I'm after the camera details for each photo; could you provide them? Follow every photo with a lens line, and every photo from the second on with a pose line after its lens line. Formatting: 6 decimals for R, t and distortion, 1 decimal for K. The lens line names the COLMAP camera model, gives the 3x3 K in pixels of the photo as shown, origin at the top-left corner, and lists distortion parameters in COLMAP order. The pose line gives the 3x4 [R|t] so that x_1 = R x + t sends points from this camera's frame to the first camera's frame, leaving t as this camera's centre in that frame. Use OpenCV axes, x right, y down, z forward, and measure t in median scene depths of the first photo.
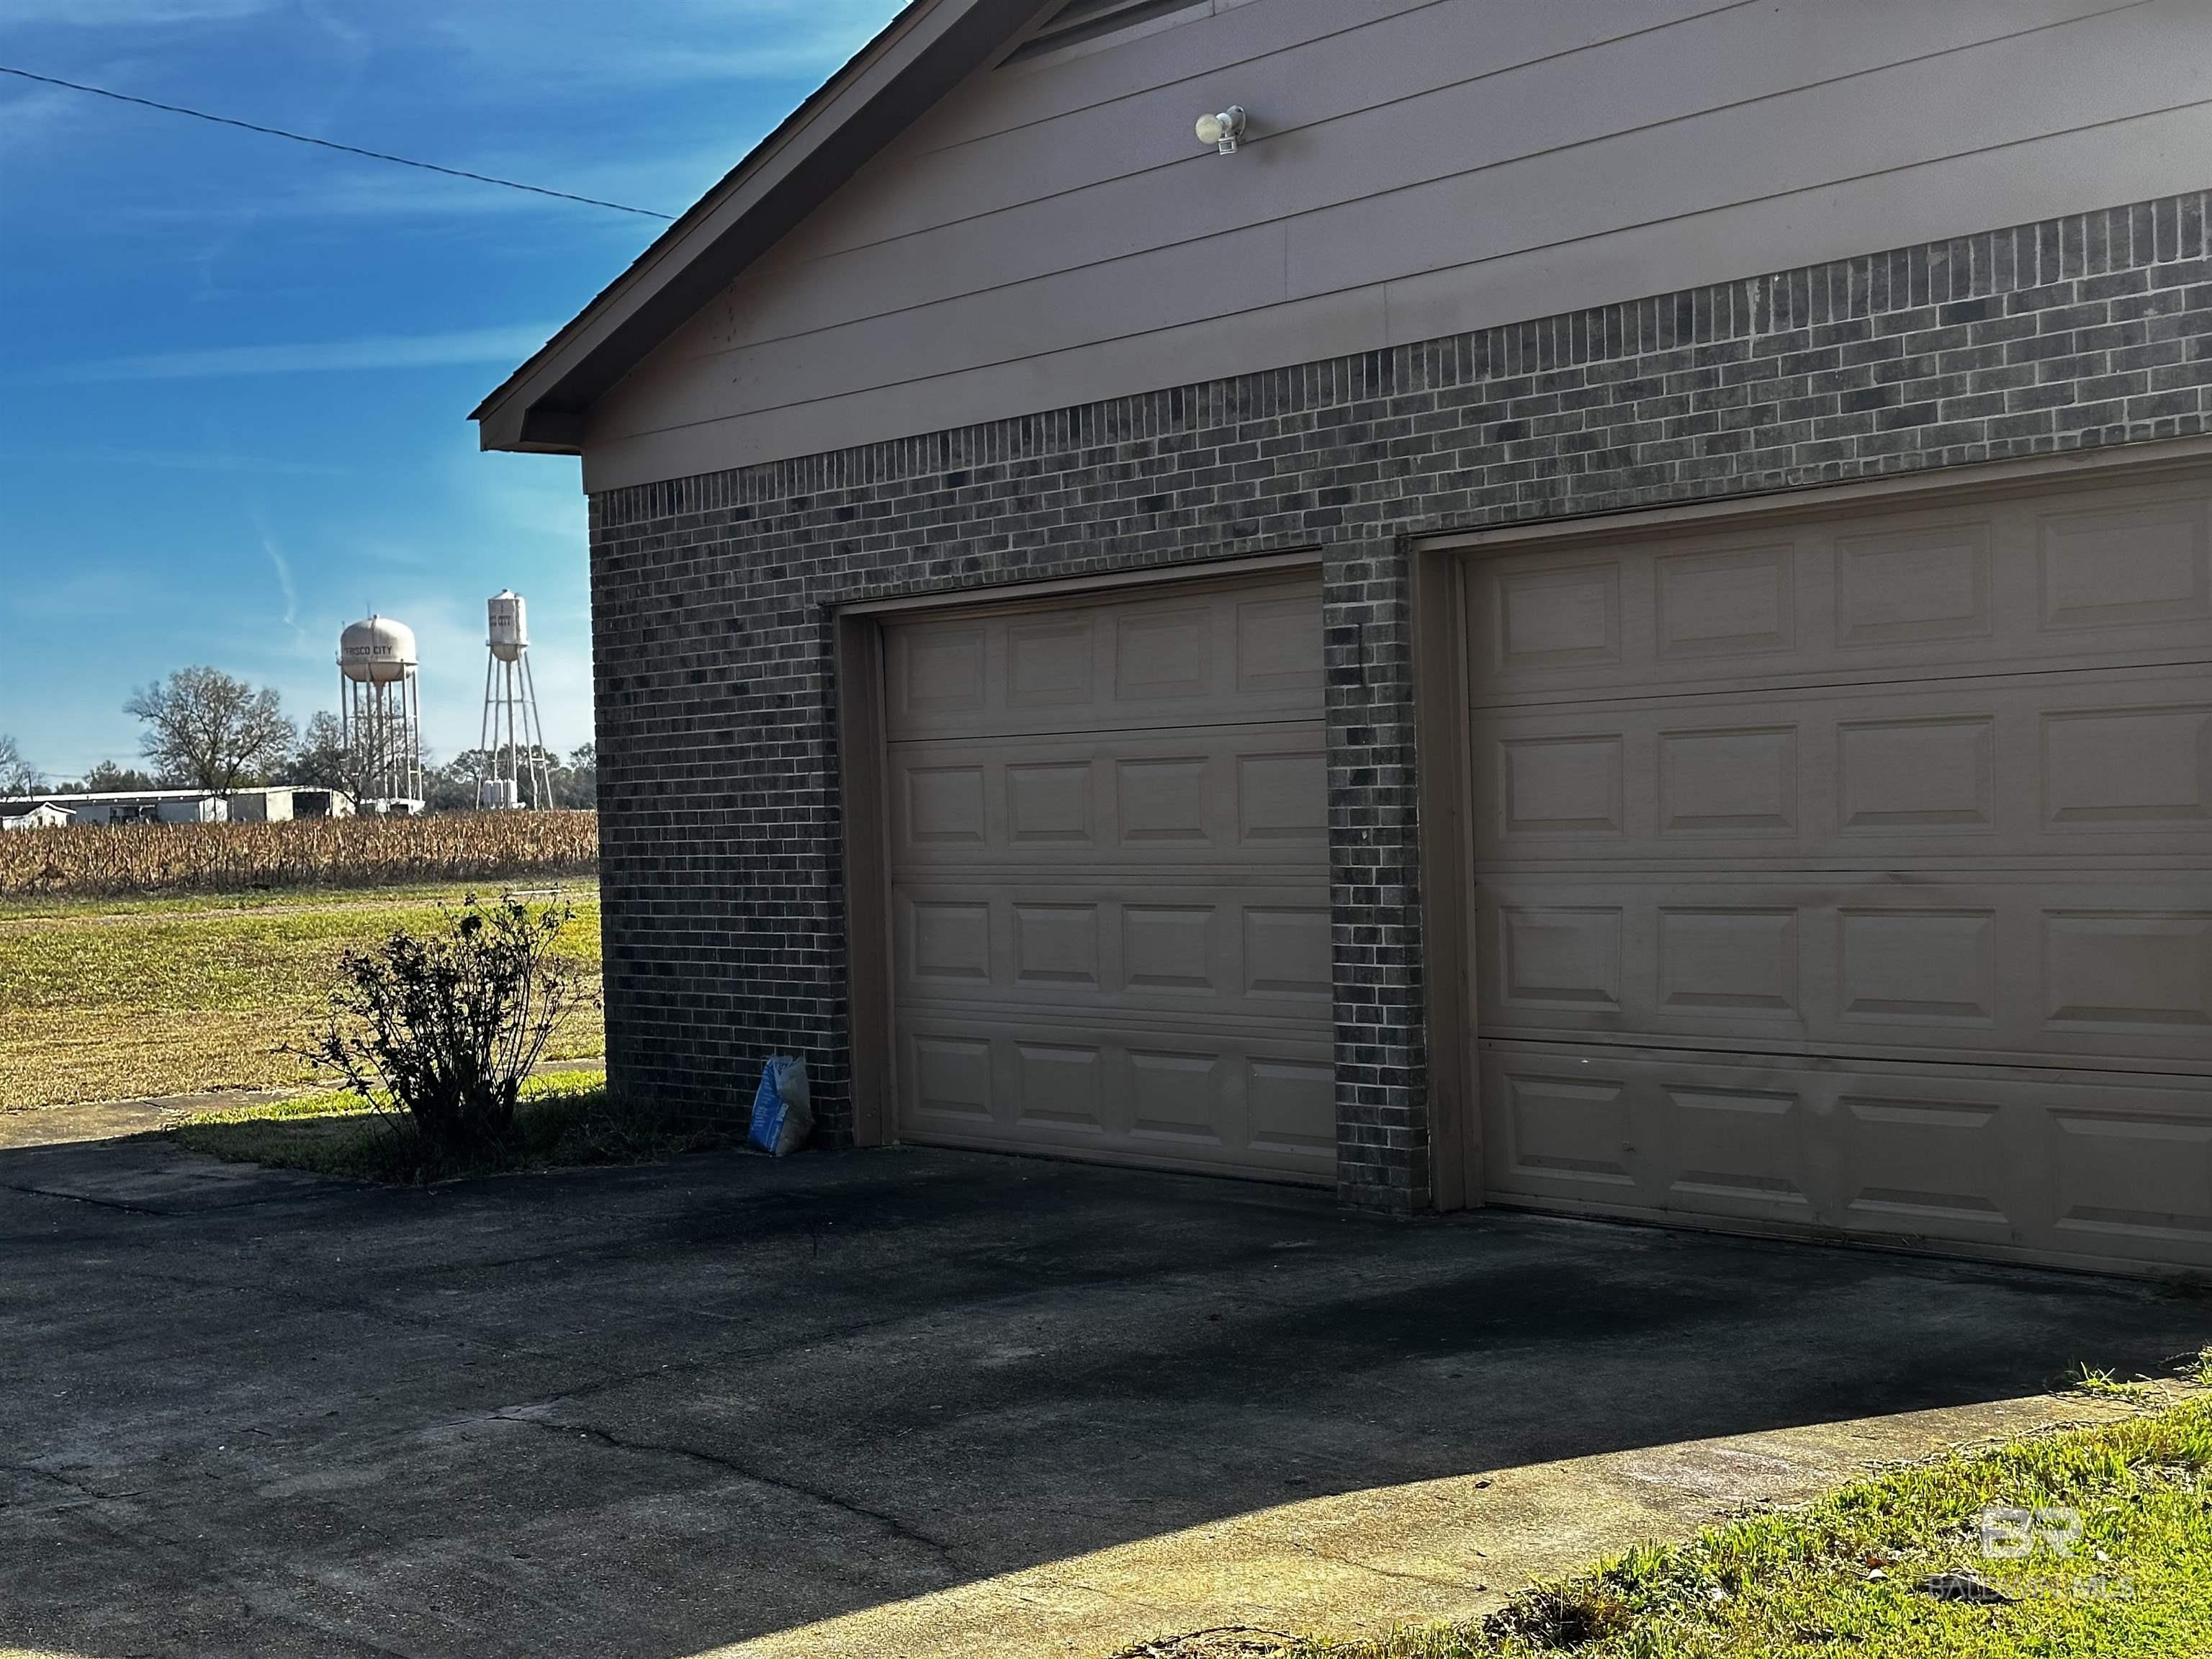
lens RADIAL K [[3109.7, 0, 1105.5], [0, 3109.7, 831.4], [0, 0, 1]] dist [0.136165, 0.000000]
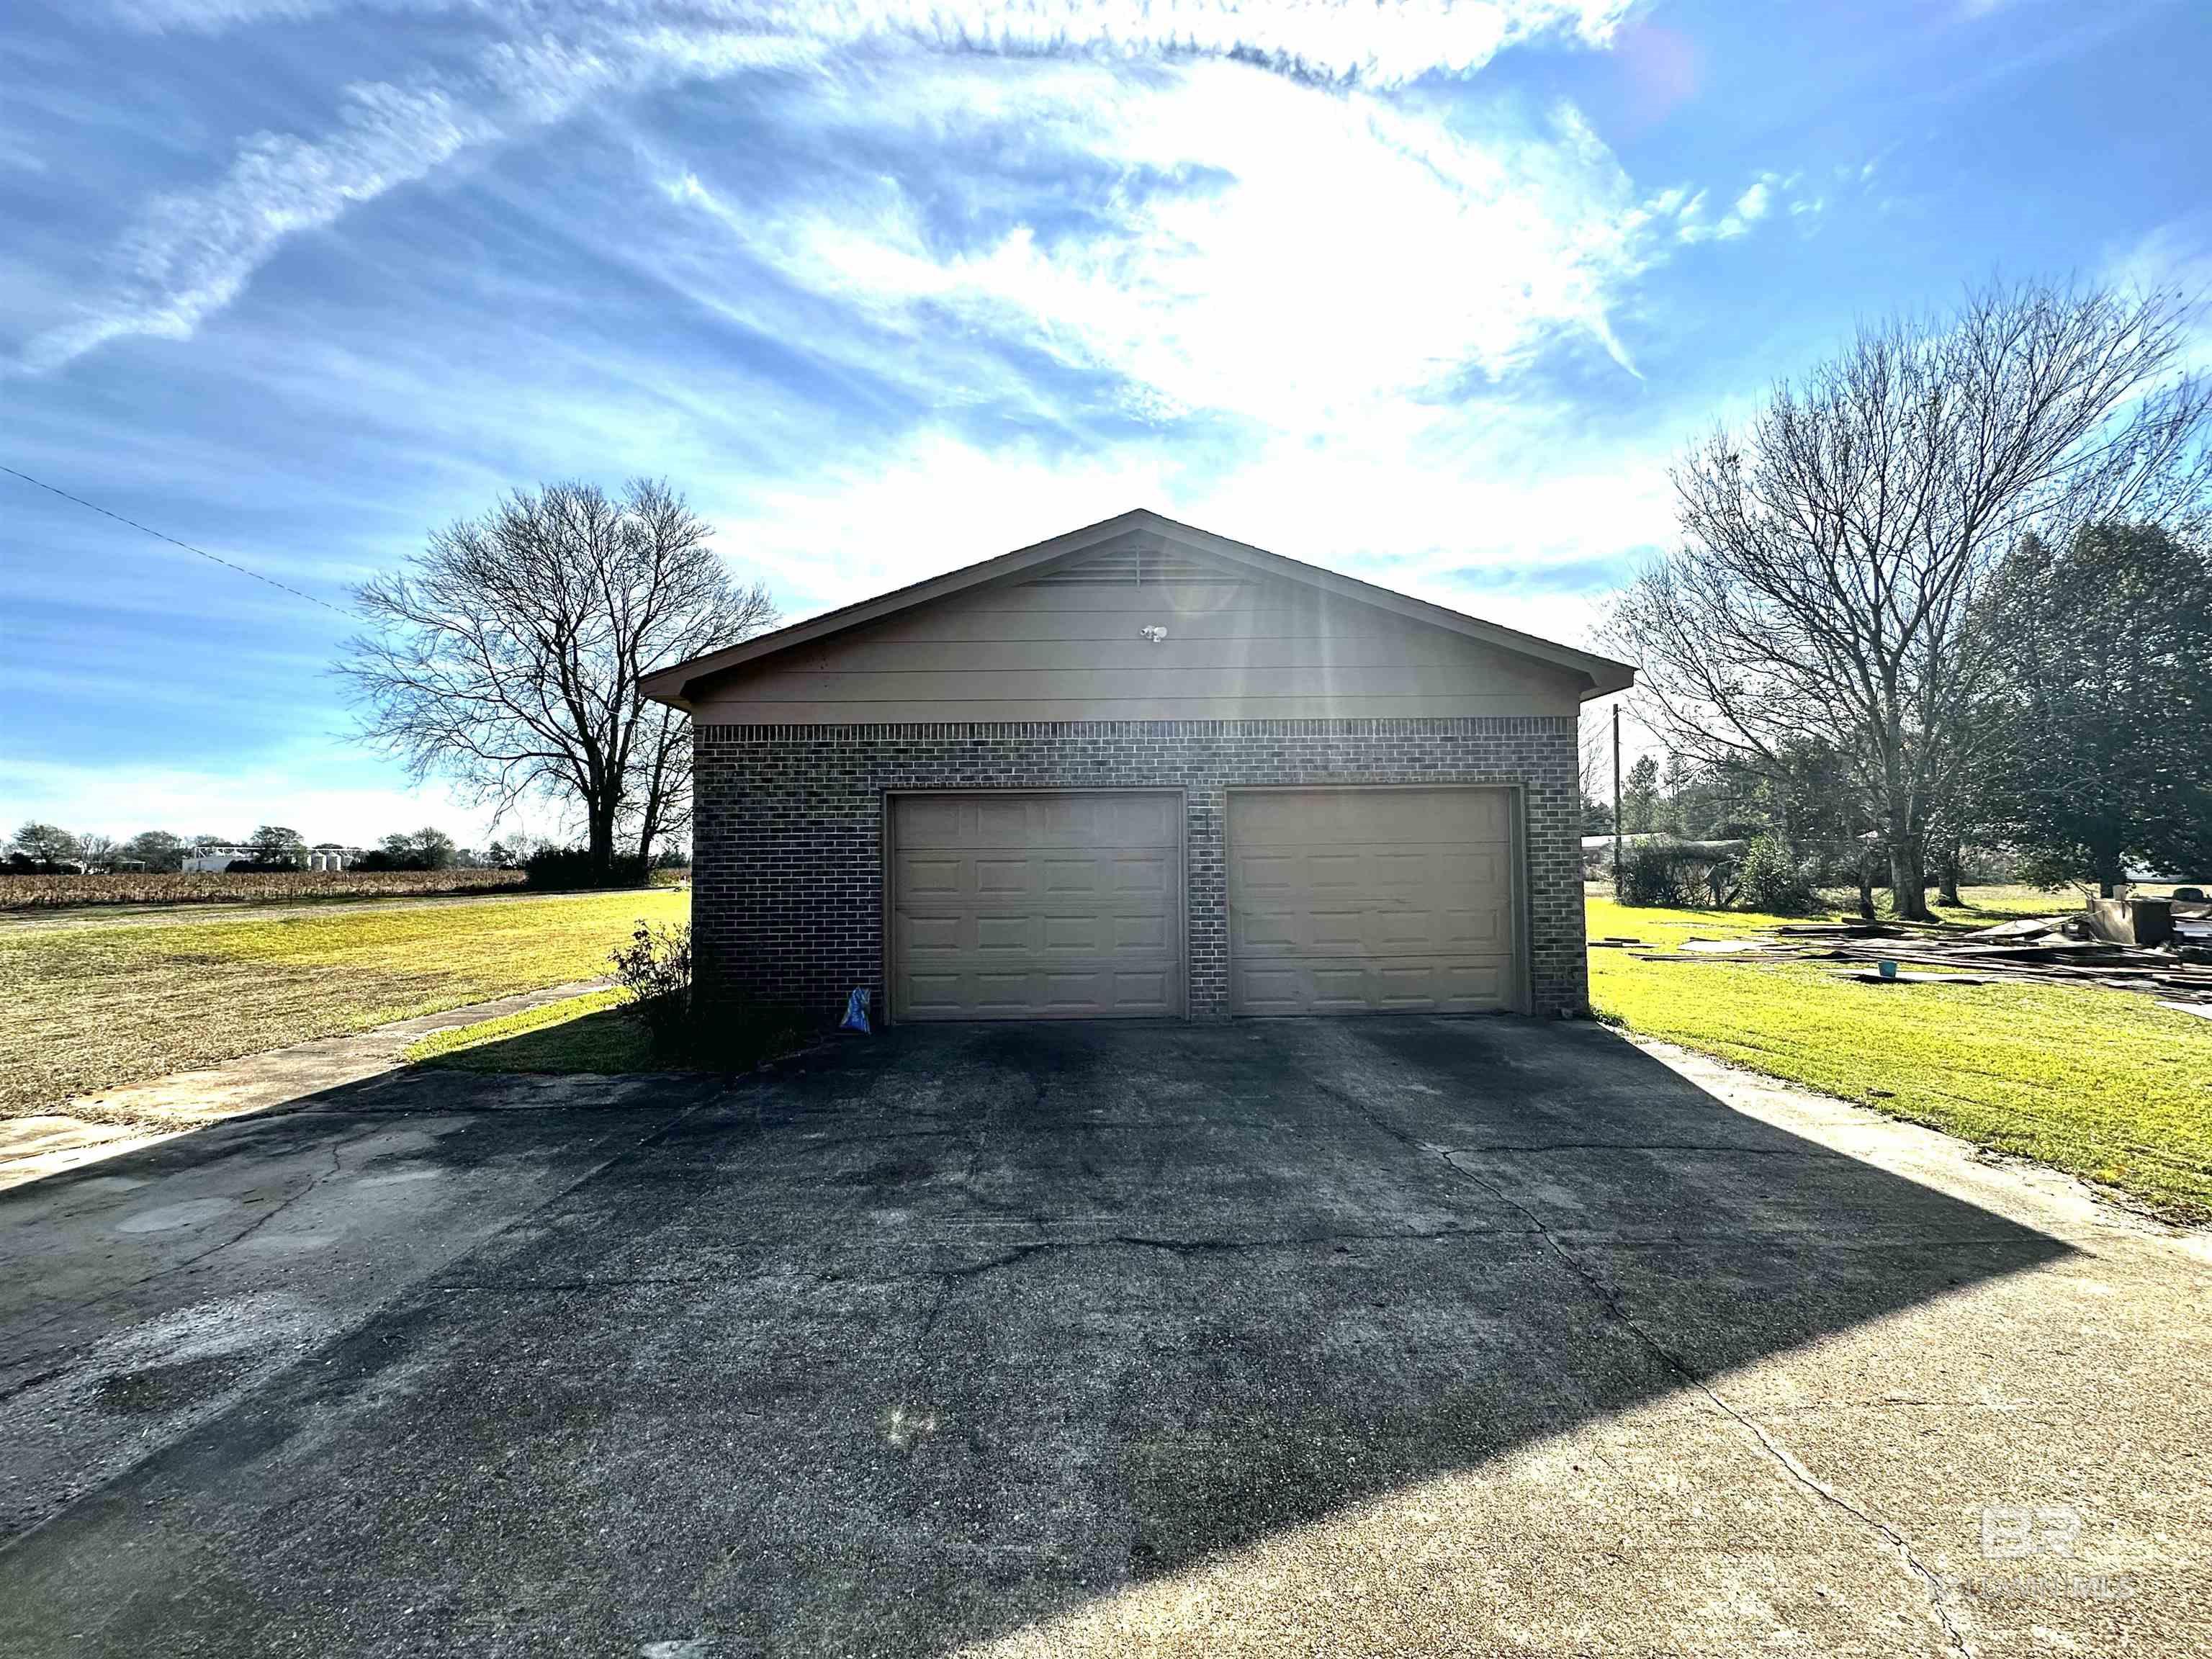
lens RADIAL K [[885.1, 0, 1104.4], [0, 885.1, 830.0], [0, 0, 1]] dist [-0.001427, -0.000116]
pose [[0.633237, 0.054509, 0.772036, -0.548661], [-0.000476, 0.997544, -0.070040, 0.003813], [-0.773957, 0.043985, 0.631708, 0.517297]]
